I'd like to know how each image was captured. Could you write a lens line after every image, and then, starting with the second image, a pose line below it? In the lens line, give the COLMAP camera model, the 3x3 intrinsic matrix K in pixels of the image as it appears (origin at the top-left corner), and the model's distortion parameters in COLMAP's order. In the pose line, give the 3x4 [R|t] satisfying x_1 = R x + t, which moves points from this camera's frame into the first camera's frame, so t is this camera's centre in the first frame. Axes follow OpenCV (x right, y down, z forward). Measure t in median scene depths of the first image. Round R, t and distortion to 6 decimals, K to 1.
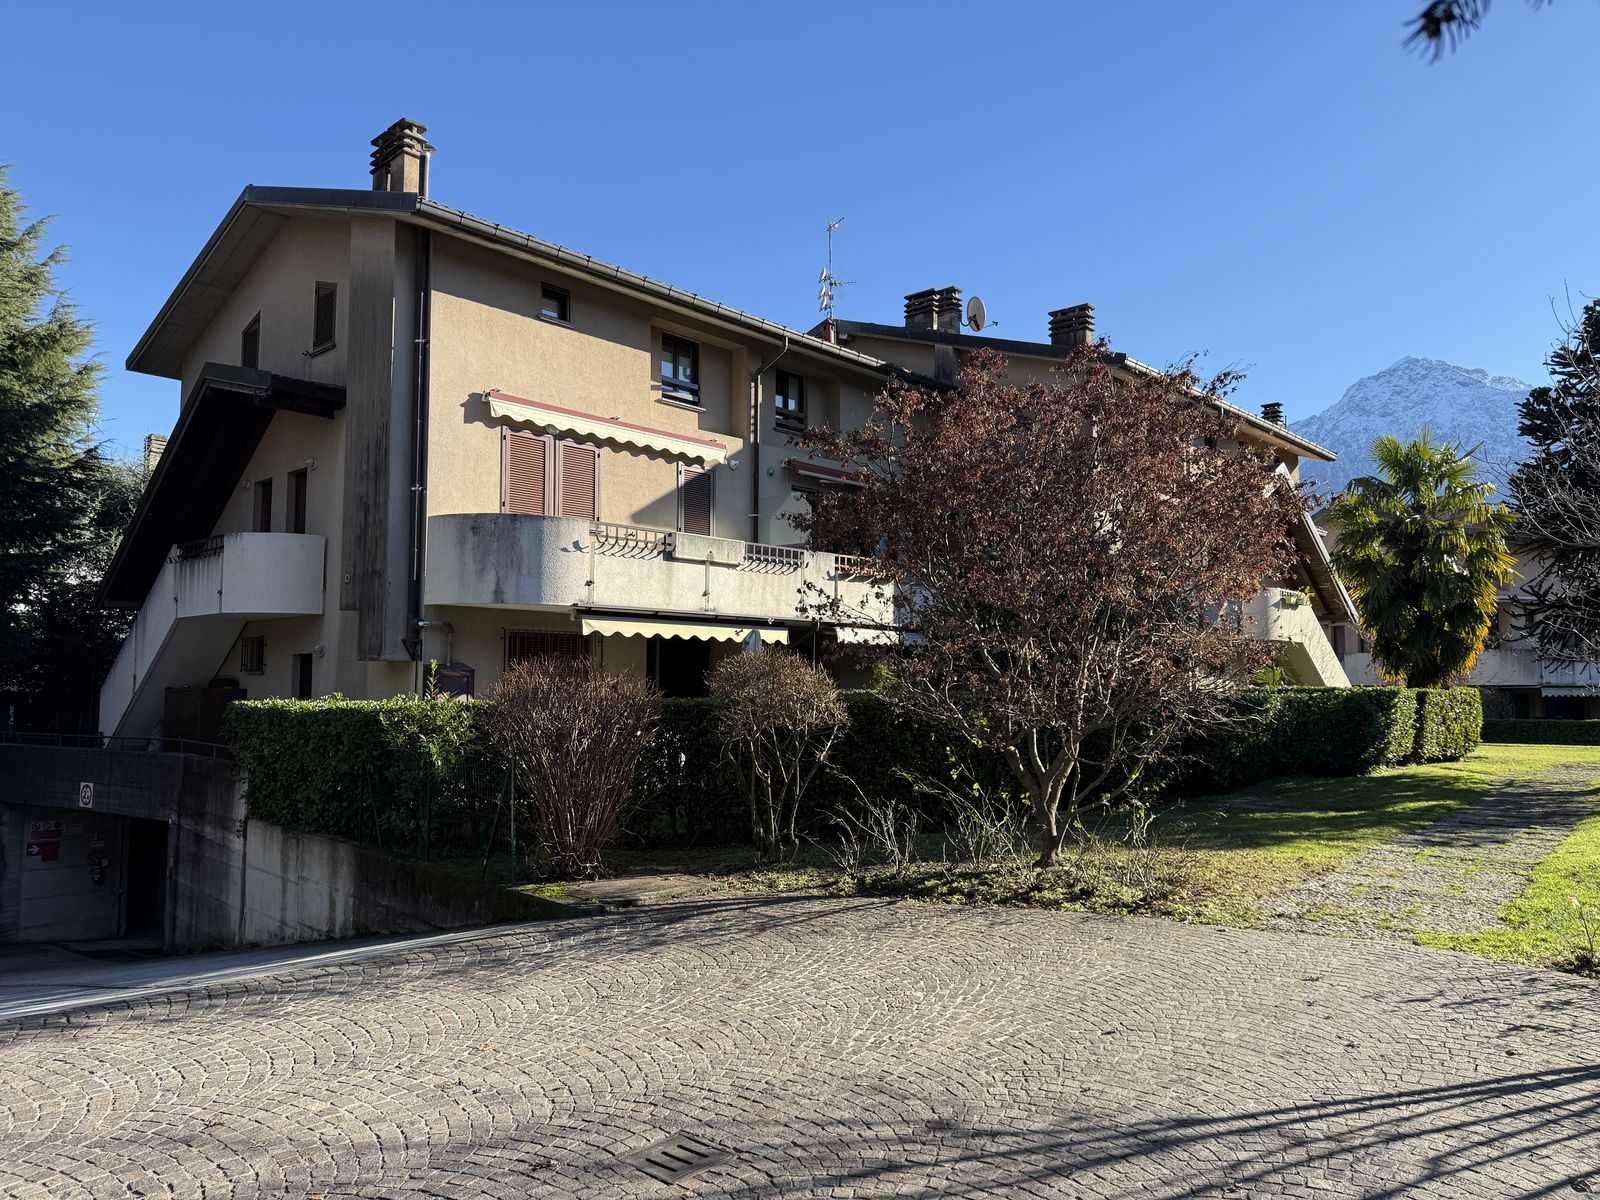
lens RADIAL K [[1095.1, 0, 800.0], [0, 1095.1, 600.0], [0, 0, 1]] dist [0.003201, 0.001071]
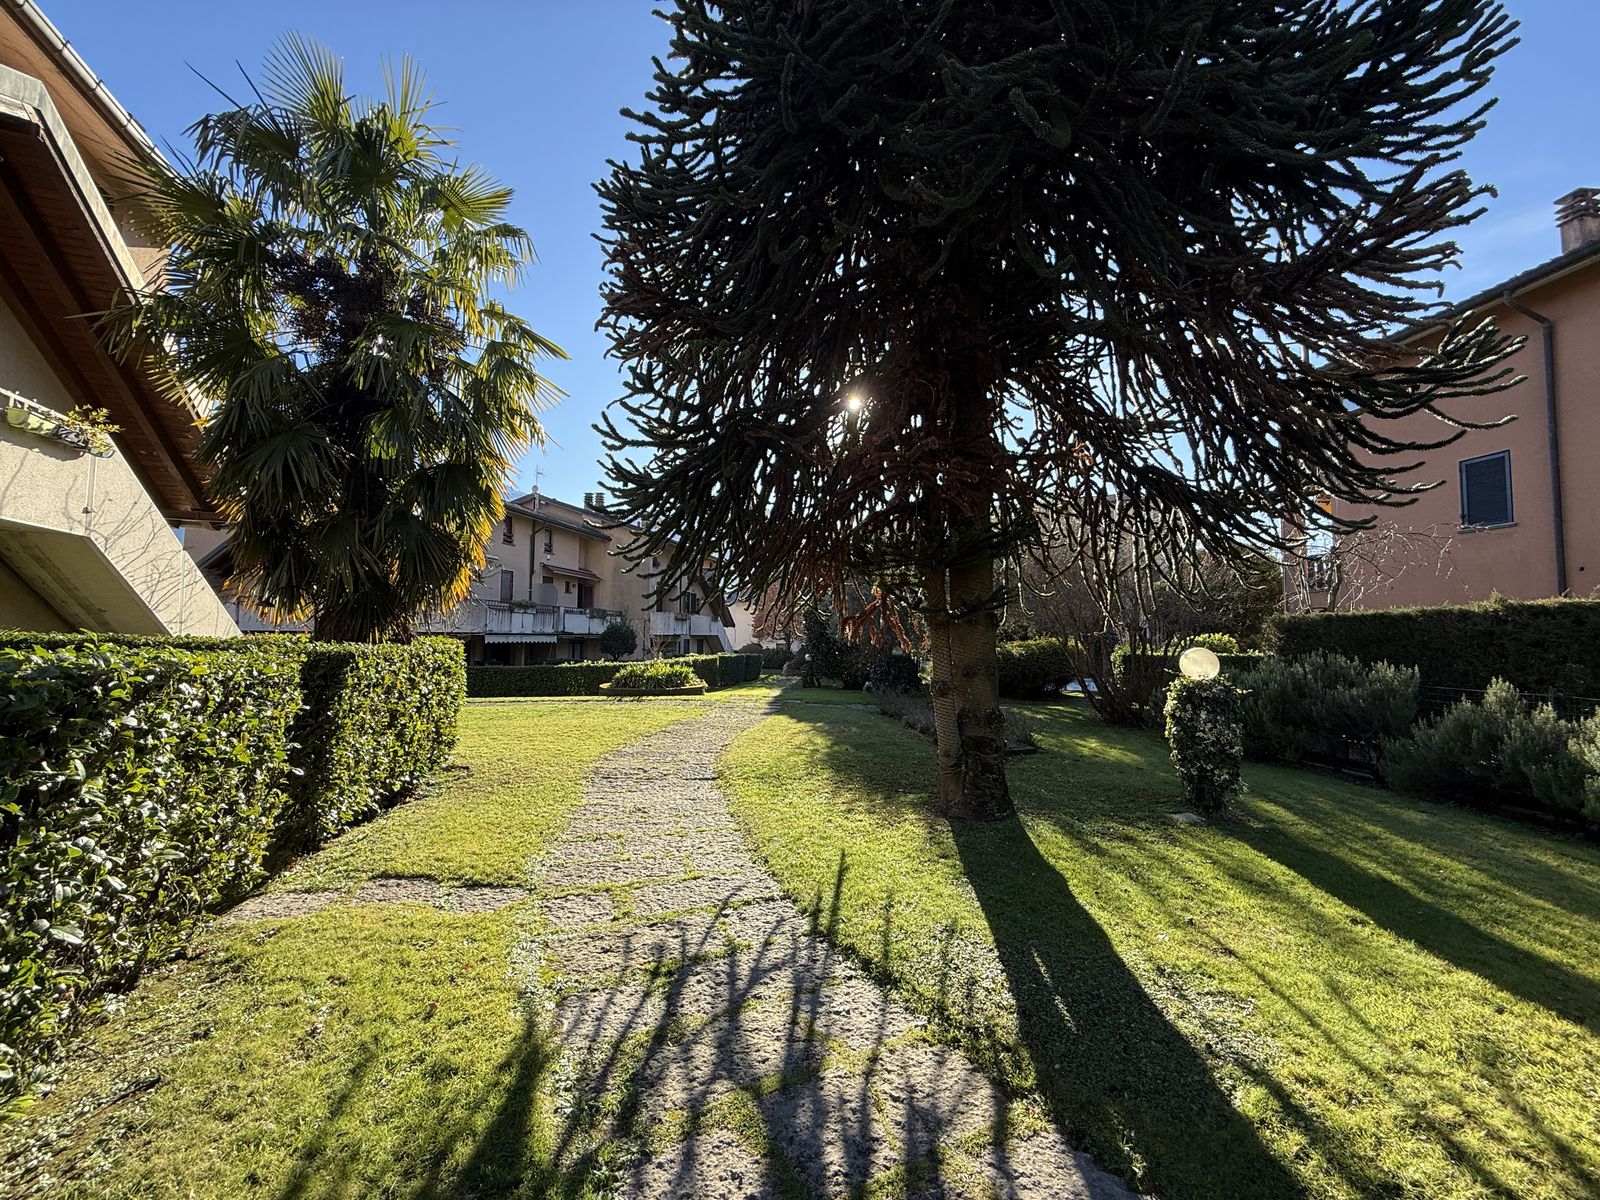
lens RADIAL K [[638.1, 0, 796.3], [0, 638.1, 600.2], [0, 0, 1]] dist [0.000405, -0.000150]
pose [[0.468375, 0.049930, 0.882118, 0.423426], [-0.073860, 0.997120, -0.017223, 0.054847], [-0.880437, -0.057087, 0.470714, 0.720125]]
